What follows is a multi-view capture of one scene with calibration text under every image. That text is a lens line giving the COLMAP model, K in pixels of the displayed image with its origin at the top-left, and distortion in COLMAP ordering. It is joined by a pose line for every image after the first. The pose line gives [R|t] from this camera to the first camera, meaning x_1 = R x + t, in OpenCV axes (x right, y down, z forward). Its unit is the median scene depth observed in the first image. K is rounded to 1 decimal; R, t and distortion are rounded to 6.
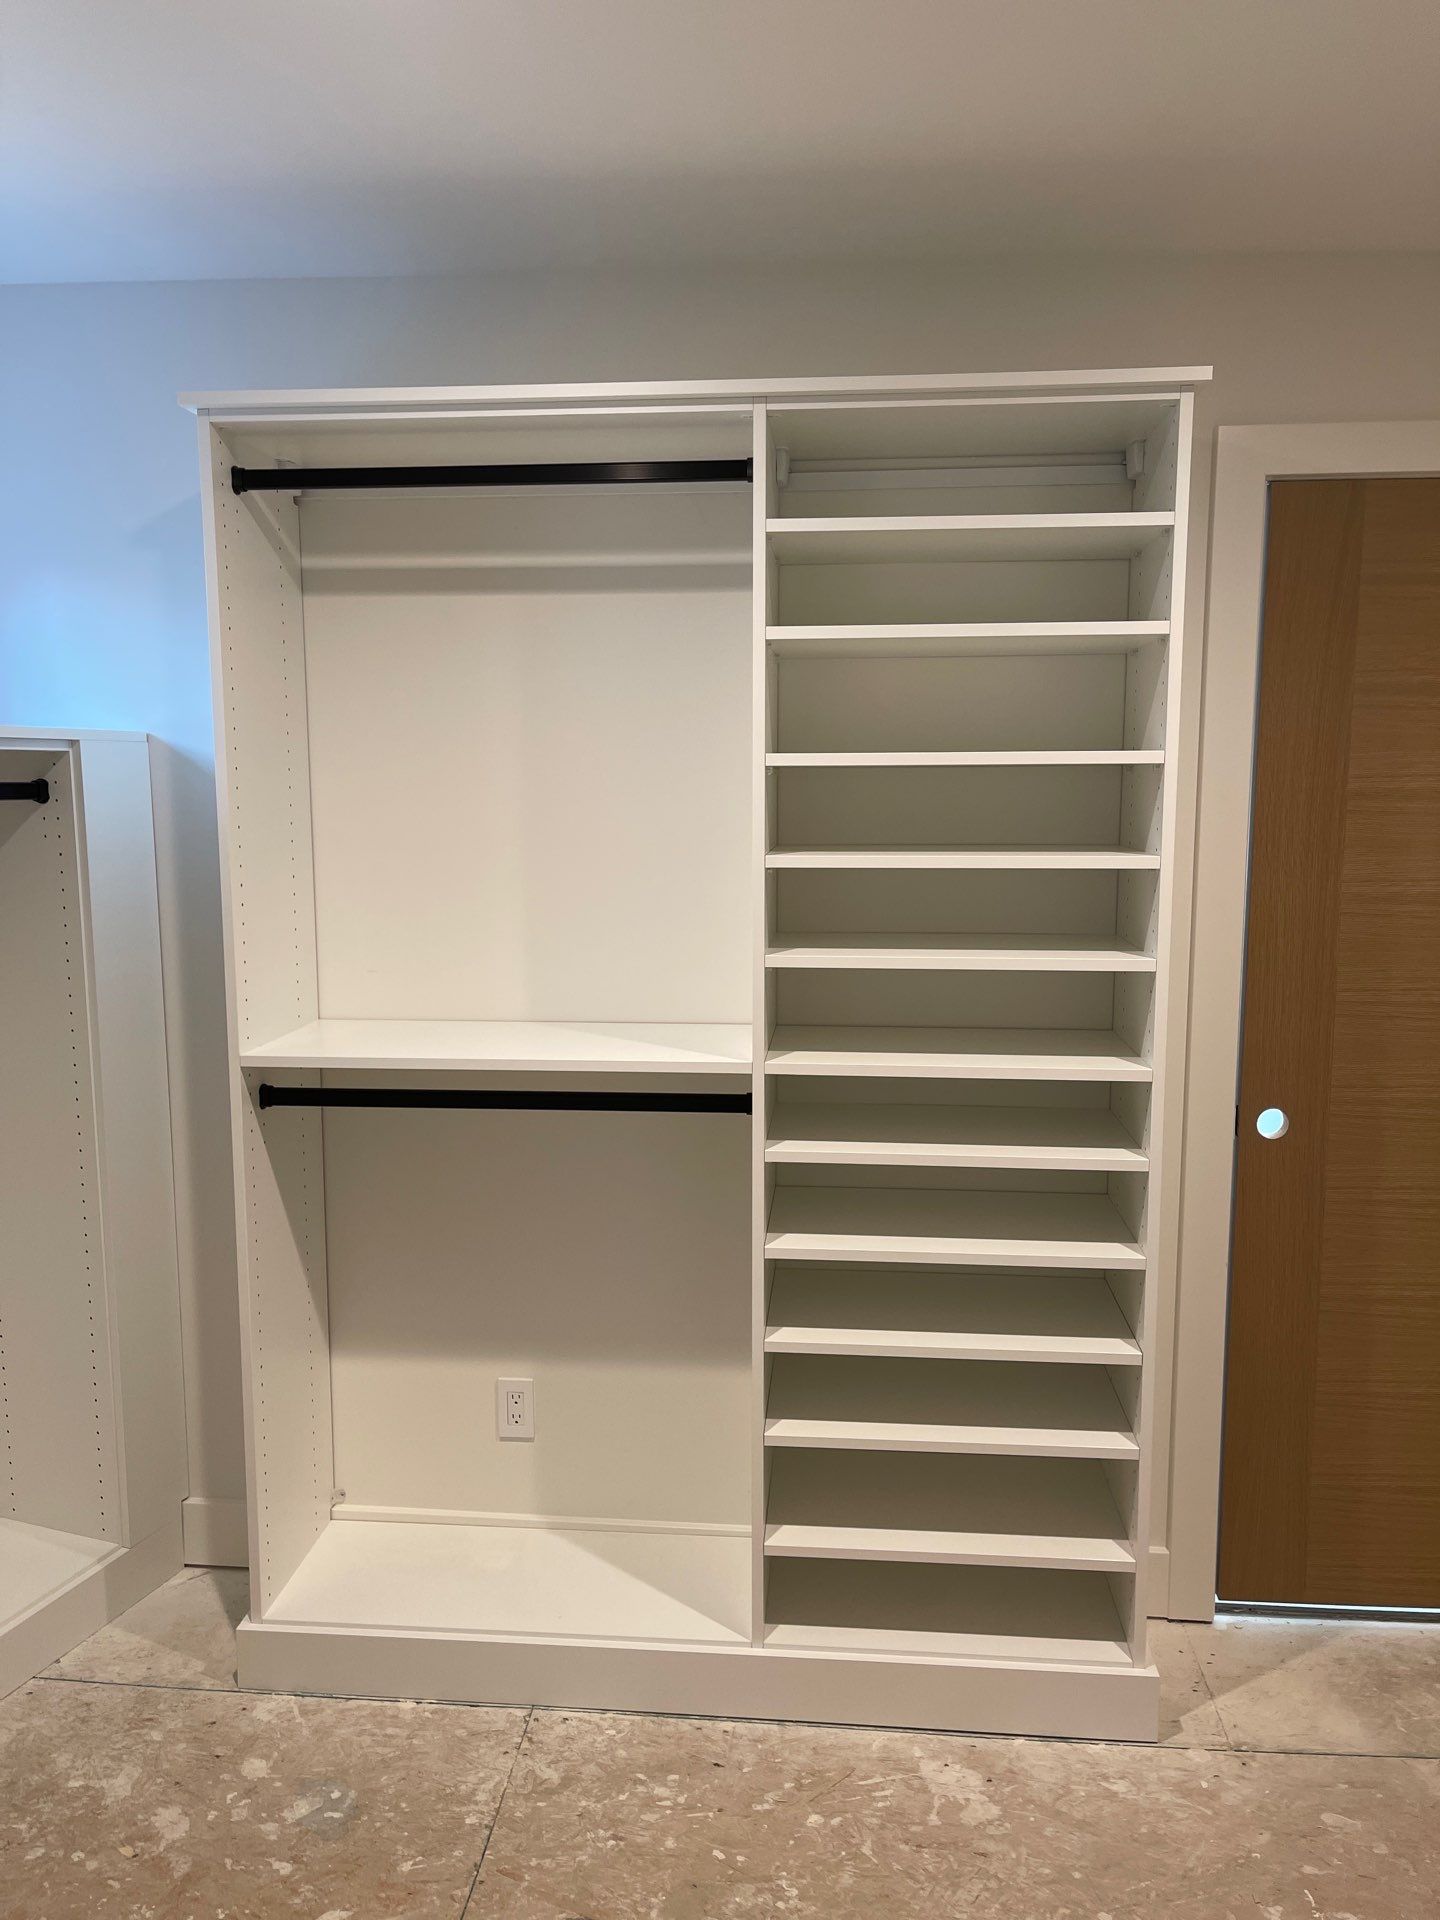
lens RADIAL K [[1466.0, 0, 714.0], [0, 1466.0, 970.6], [0, 0, 1]] dist [0.054618, -0.084606]
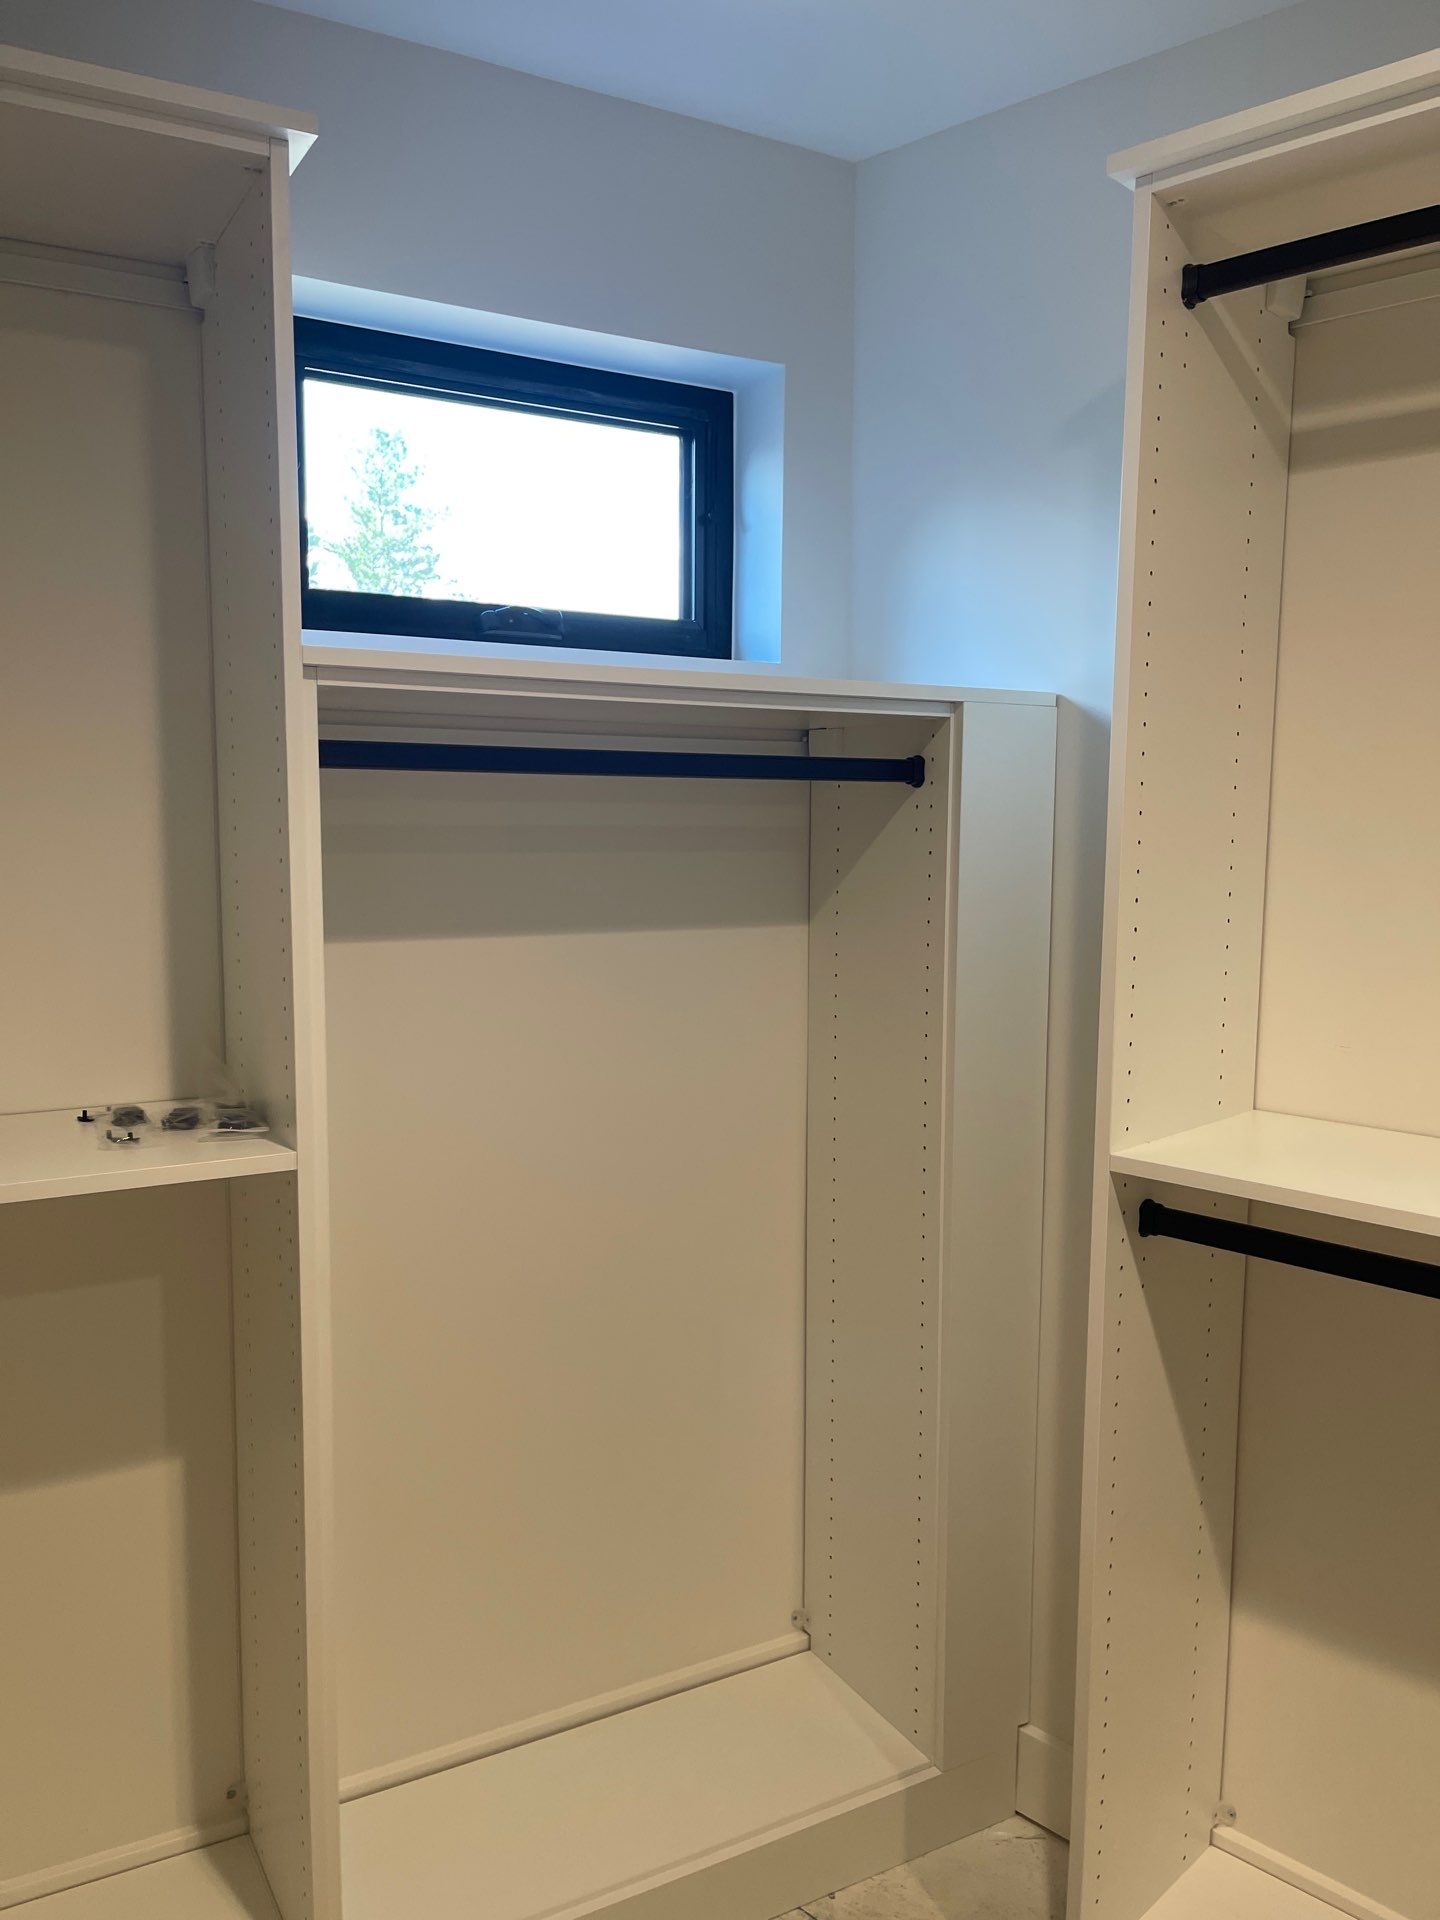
lens RADIAL K [[1466.0, 0, 720.5], [0, 1466.0, 977.7], [0, 0, 1]] dist [0.059312, -0.078677]
pose [[0.779212, 0.079055, -0.621754, -0.047200], [-0.093293, 0.995592, 0.009669, -0.011274], [0.619778, 0.050471, 0.783153, 0.337368]]
